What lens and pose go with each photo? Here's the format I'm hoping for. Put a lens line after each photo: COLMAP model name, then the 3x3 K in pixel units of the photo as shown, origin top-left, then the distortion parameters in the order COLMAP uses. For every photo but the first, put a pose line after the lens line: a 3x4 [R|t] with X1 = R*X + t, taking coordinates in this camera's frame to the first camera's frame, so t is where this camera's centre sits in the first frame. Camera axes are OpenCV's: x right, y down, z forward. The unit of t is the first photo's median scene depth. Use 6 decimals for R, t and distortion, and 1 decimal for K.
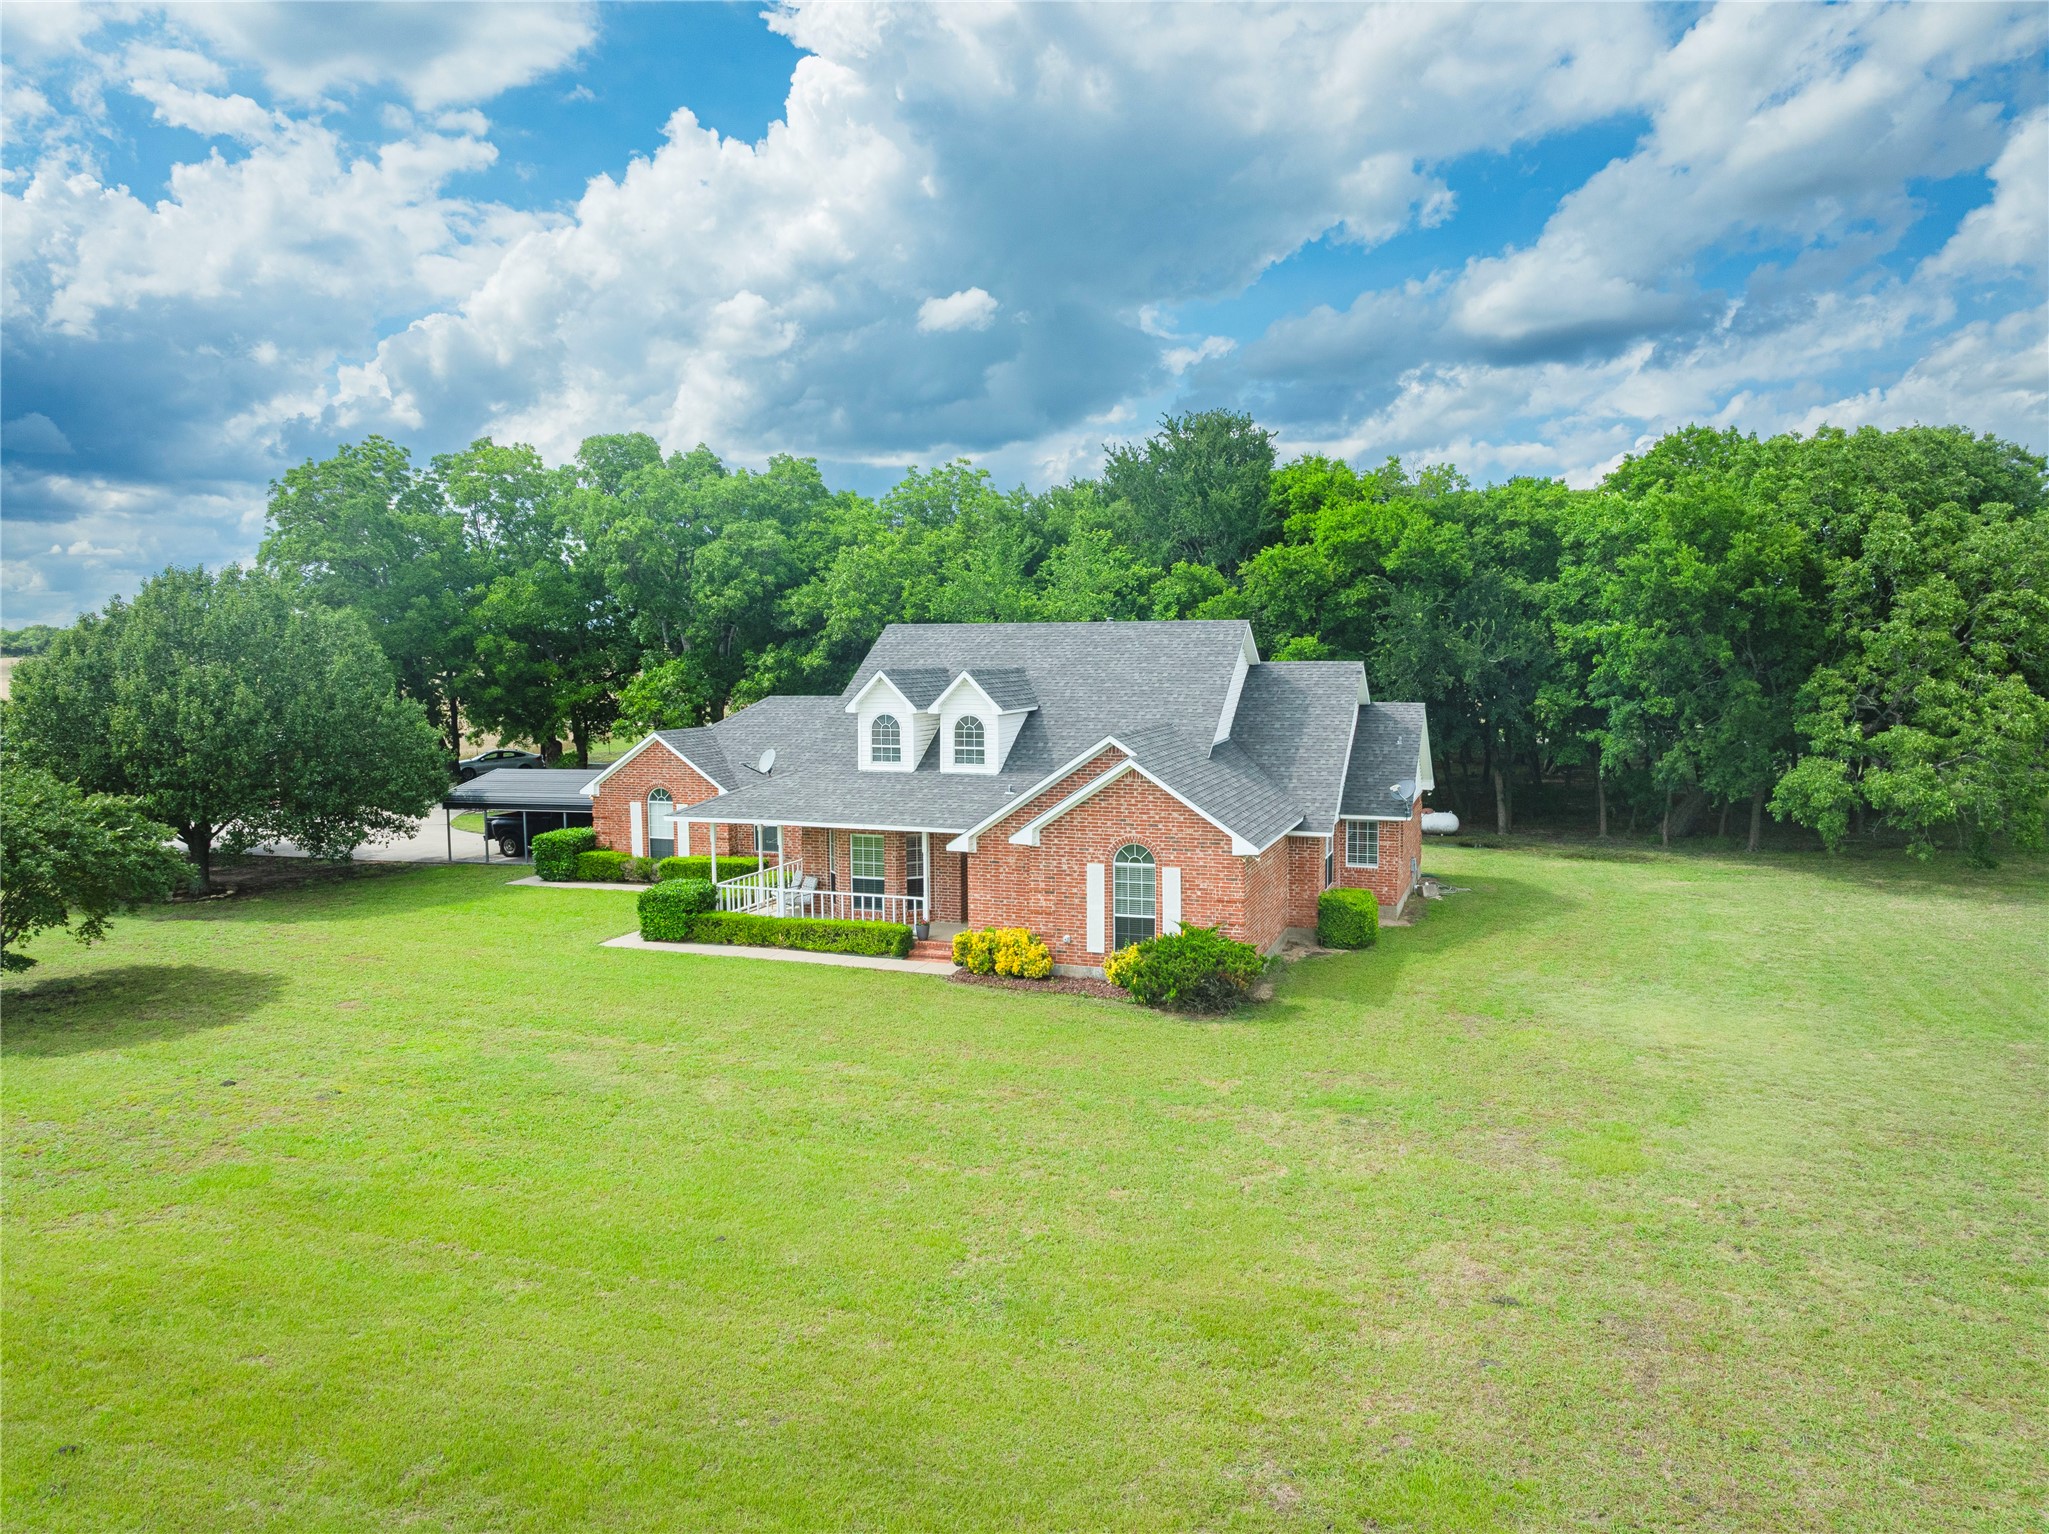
lens RADIAL K [[1440.0, 0, 1029.6], [0, 1440.0, 757.2], [0, 0, 1]] dist [-0.025815, 0.009355]
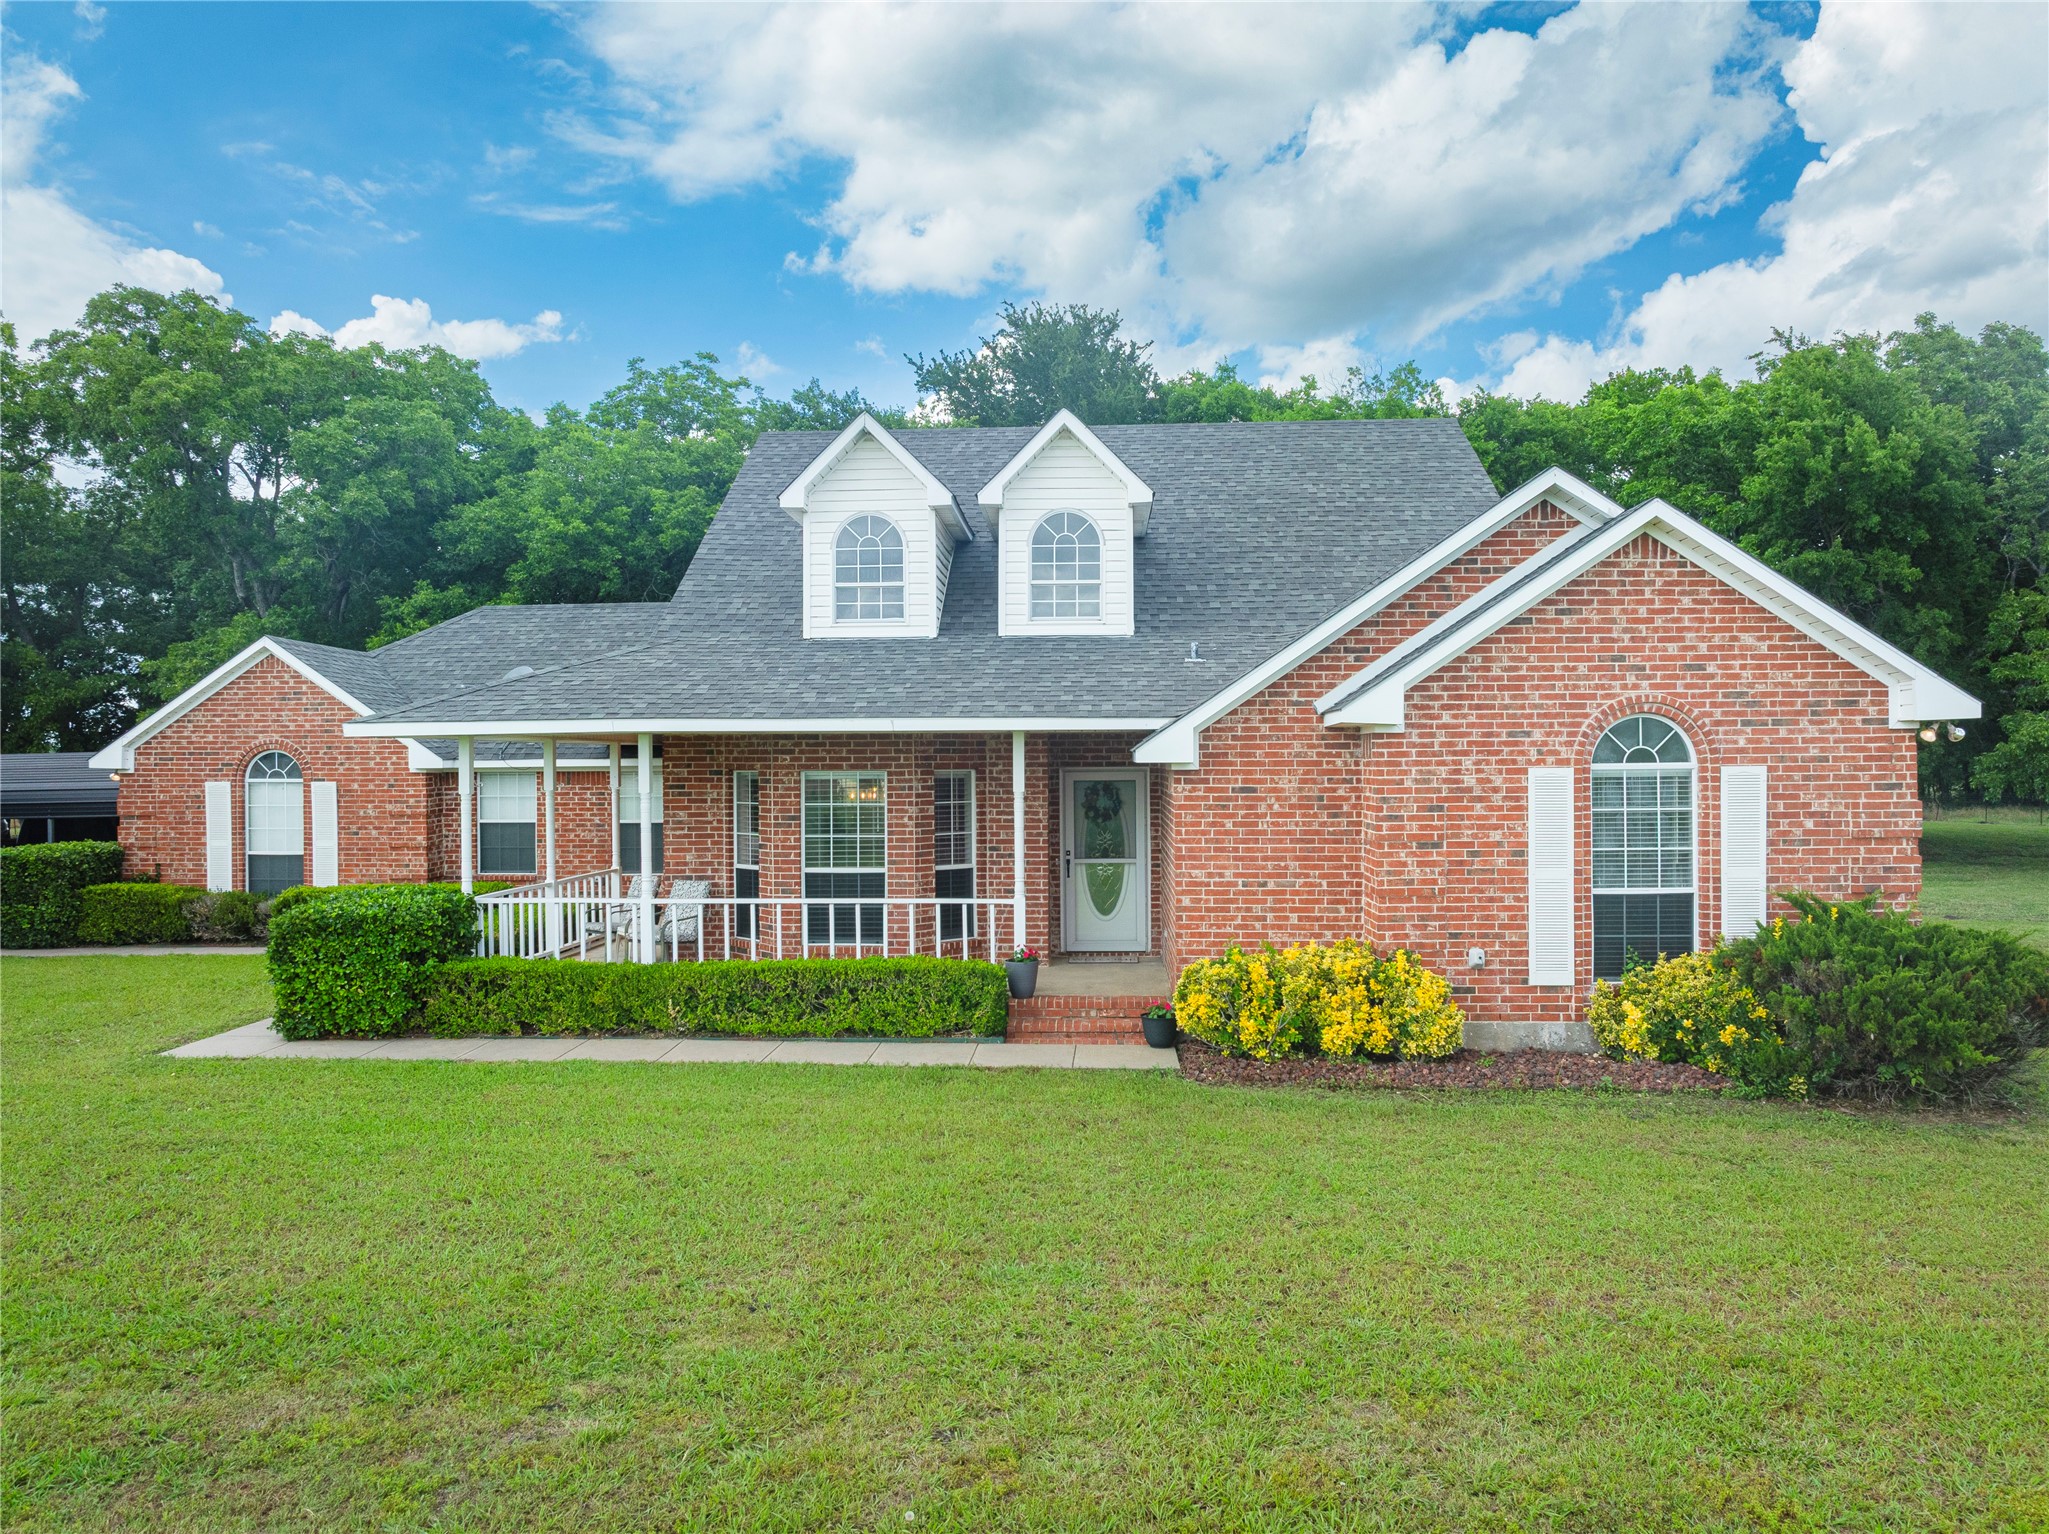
lens RADIAL K [[1440.0, 0, 1029.6], [0, 1440.0, 757.2], [0, 0, 1]] dist [-0.025815, 0.009355]
pose [[0.956903, 0.000892, 0.290405, -0.187652], [0.024269, 0.996252, -0.083026, 0.088152], [-0.289390, 0.086496, 0.953295, 0.564589]]
